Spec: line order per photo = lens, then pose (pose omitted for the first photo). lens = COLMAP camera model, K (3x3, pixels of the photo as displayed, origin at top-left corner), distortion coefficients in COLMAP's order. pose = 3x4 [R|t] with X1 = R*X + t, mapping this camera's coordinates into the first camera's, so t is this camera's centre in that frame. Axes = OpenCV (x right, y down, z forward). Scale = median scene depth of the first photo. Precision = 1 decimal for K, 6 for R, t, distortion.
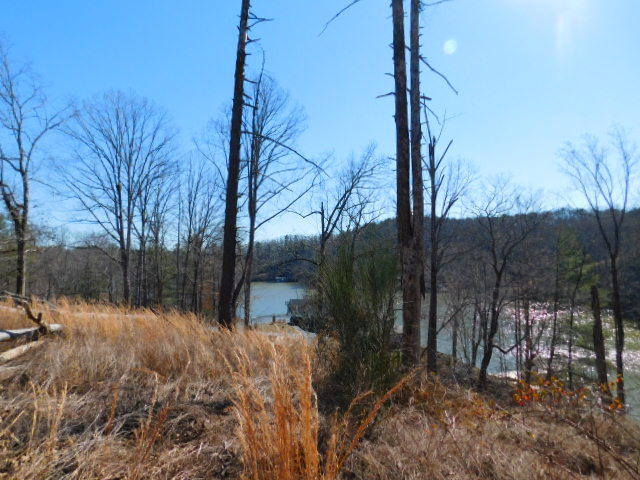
lens RADIAL K [[431.1, 0, 317.9], [0, 431.1, 240.9], [0, 0, 1]] dist [-0.047600, 0.043421]
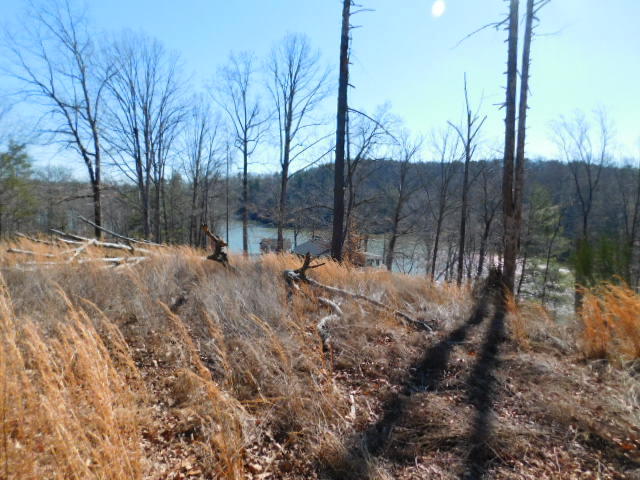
lens RADIAL K [[431.1, 0, 316.8], [0, 431.1, 242.0], [0, 0, 1]] dist [-0.047600, 0.043421]
pose [[0.991378, 0.015833, 0.130071, -0.274974], [-0.034609, 0.989061, 0.143392, -0.038201], [-0.126378, -0.146658, 0.981081, -0.143298]]
